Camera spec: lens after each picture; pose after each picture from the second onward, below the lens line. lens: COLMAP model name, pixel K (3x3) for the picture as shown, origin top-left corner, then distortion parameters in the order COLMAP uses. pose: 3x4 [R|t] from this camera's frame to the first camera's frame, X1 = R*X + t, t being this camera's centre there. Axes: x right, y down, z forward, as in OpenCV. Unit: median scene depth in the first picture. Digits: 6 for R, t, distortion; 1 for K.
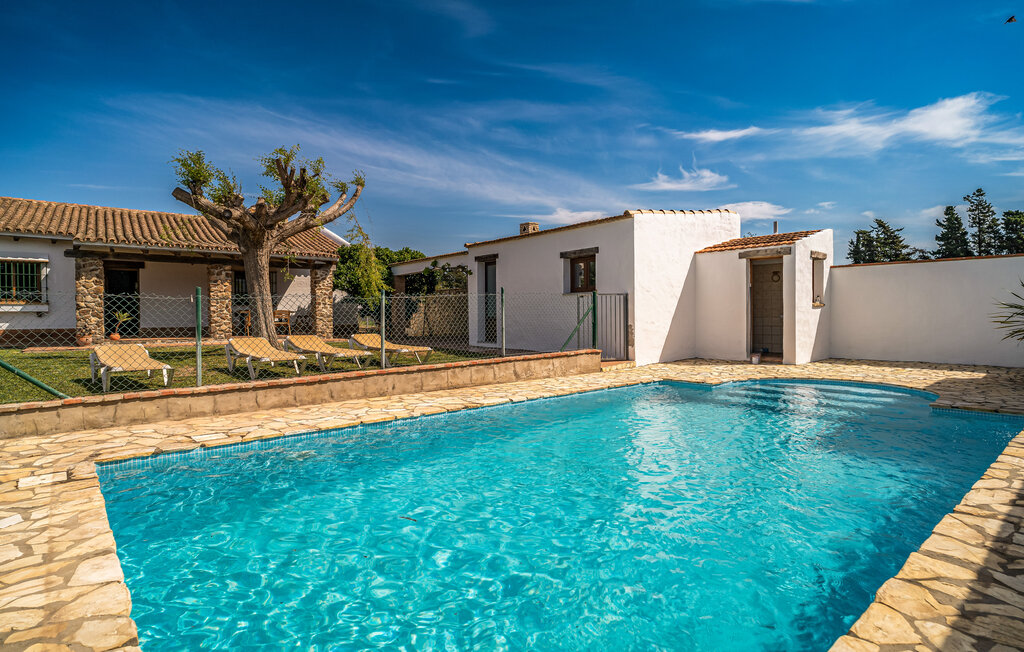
lens RADIAL K [[535.8, 0, 510.0], [0, 535.8, 318.2], [0, 0, 1]] dist [0.001141, -0.000514]
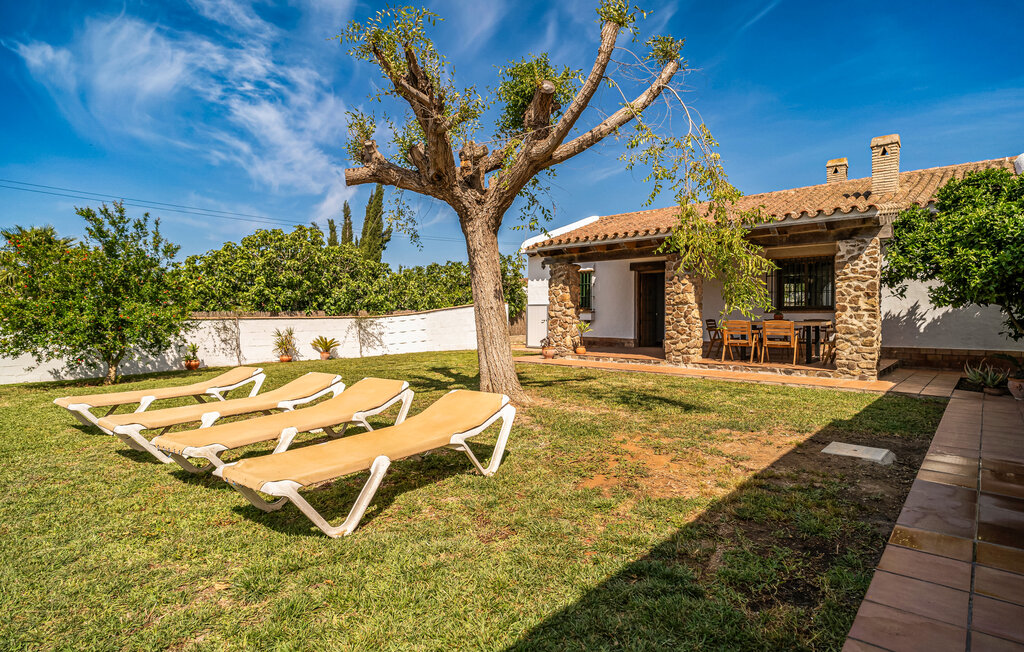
lens RADIAL K [[535.8, 0, 508.9], [0, 535.8, 324.2], [0, 0, 1]] dist [0.001141, -0.000514]
pose [[0.158818, 0.018429, -0.987136, 0.099390], [-0.010193, 0.999803, 0.017026, -0.019953], [0.987255, 0.007358, 0.158975, 0.688559]]
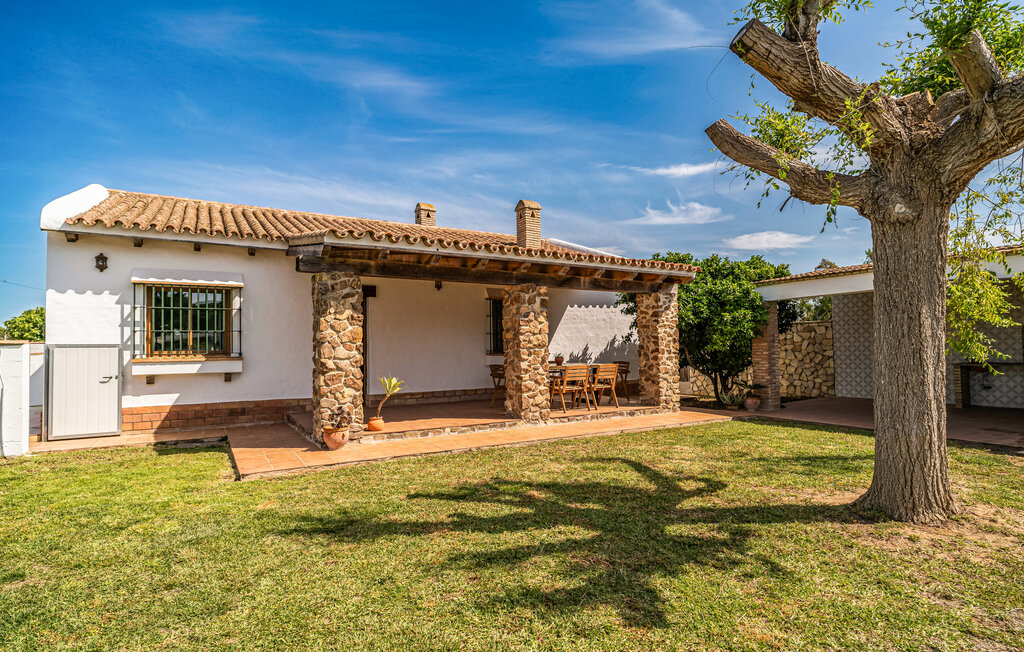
lens RADIAL K [[535.8, 0, 508.7], [0, 535.8, 327.5], [0, 0, 1]] dist [0.001141, -0.000514]
pose [[0.992417, -0.014896, -0.122008, -0.504496], [0.009151, 0.998829, -0.047516, -0.030460], [0.122573, 0.046039, 0.991391, 0.460717]]
